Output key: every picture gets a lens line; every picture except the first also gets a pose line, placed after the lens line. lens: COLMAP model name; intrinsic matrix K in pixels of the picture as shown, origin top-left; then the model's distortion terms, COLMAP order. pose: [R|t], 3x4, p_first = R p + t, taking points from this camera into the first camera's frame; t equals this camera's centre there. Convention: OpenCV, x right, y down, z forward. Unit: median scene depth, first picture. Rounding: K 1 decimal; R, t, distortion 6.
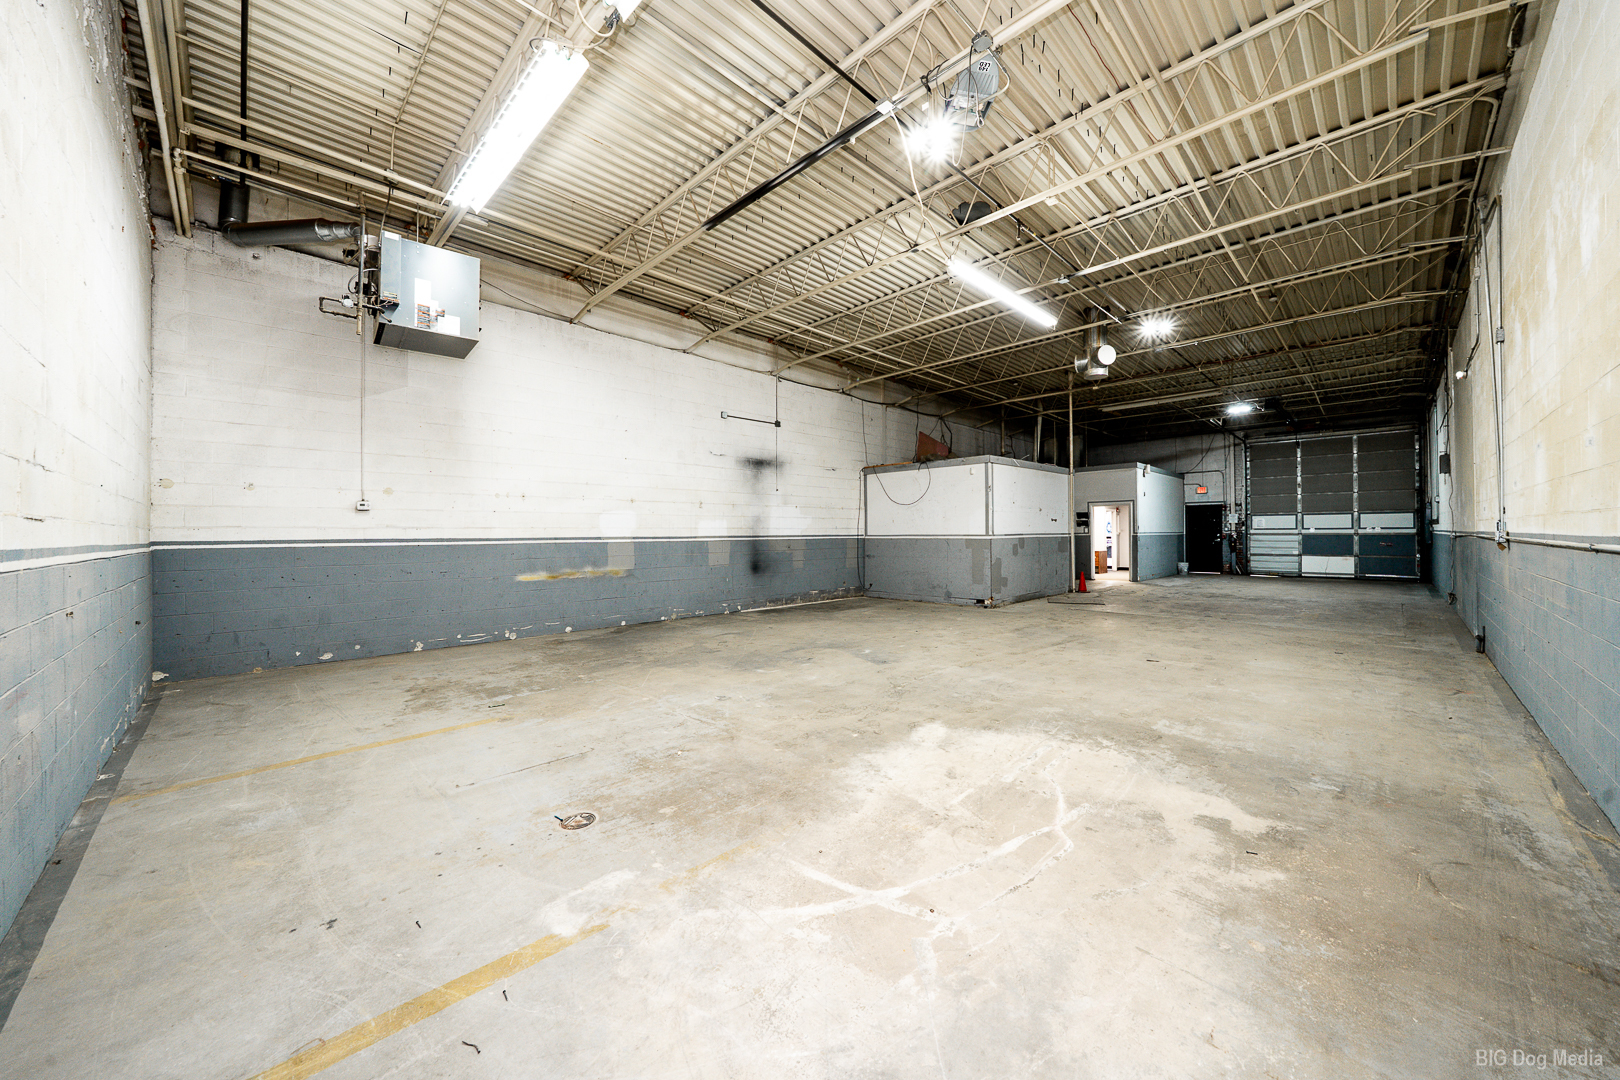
lens RADIAL K [[577.5, 0, 804.2], [0, 577.5, 527.0], [0, 0, 1]] dist [0.000704, 0.000185]
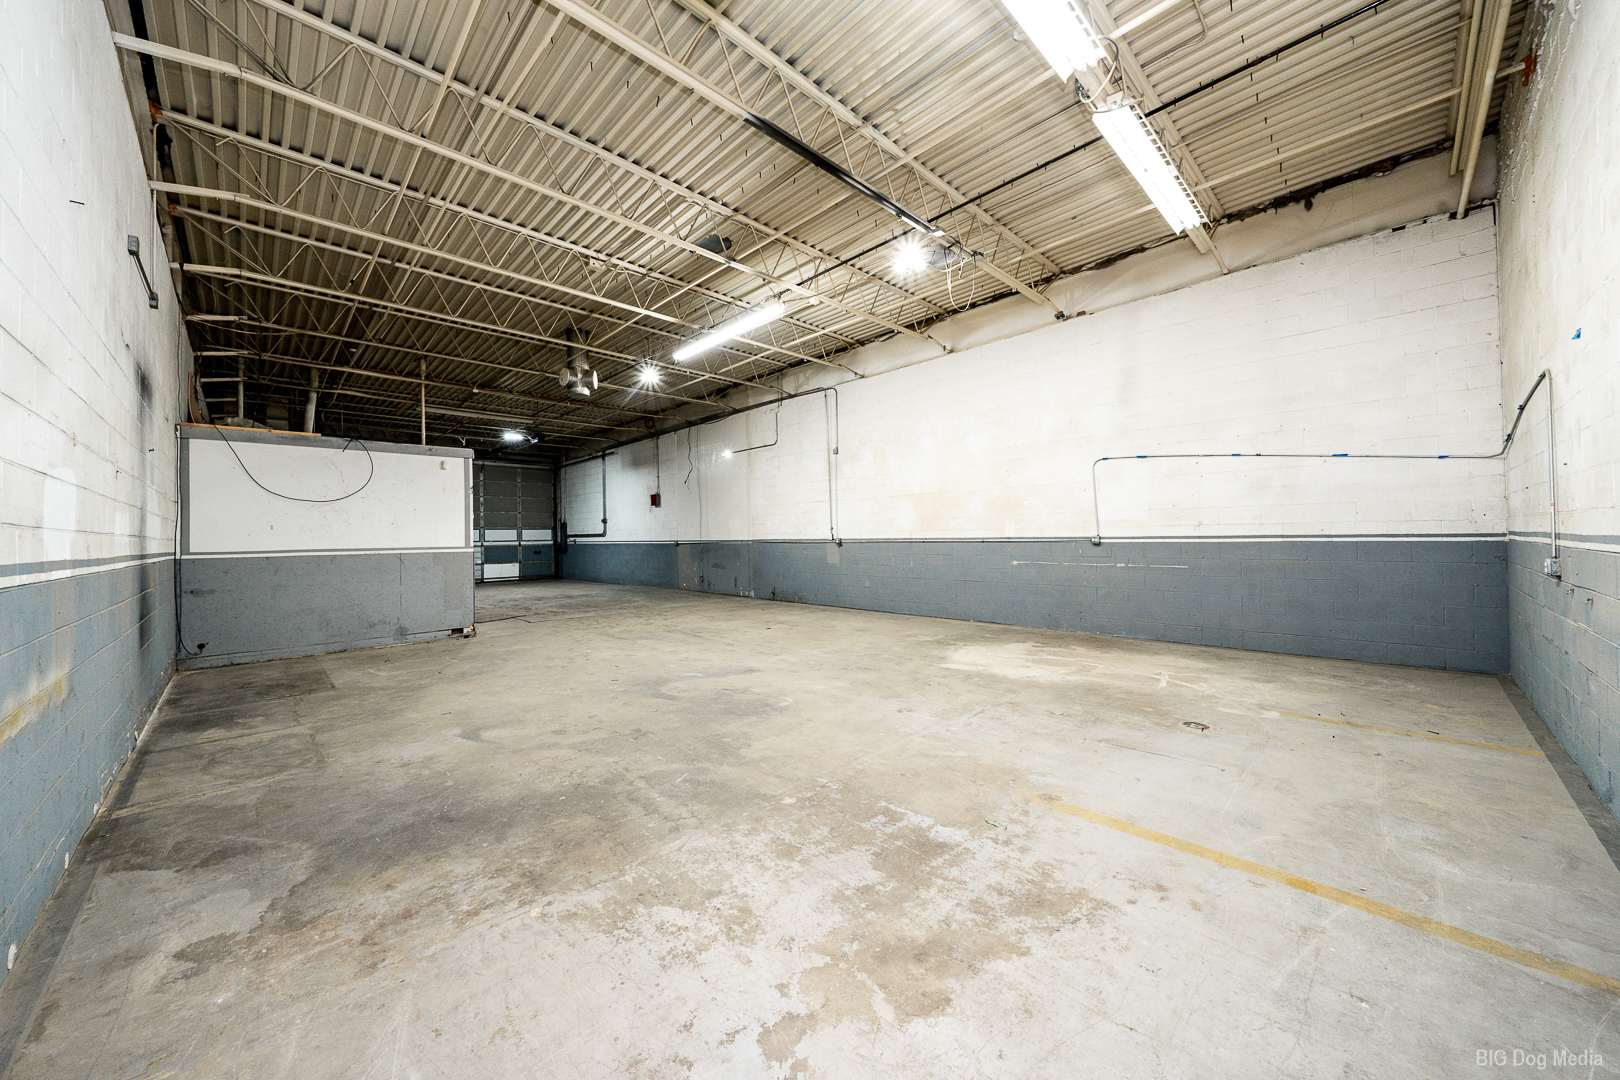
lens RADIAL K [[577.5, 0, 805.0], [0, 577.5, 545.4], [0, 0, 1]] dist [0.000704, 0.000185]
pose [[0.007637, -0.007484, 0.999943, -1.304110], [0.003283, 0.999967, 0.007459, 0.018706], [-0.999965, 0.003226, 0.007661, 1.376978]]
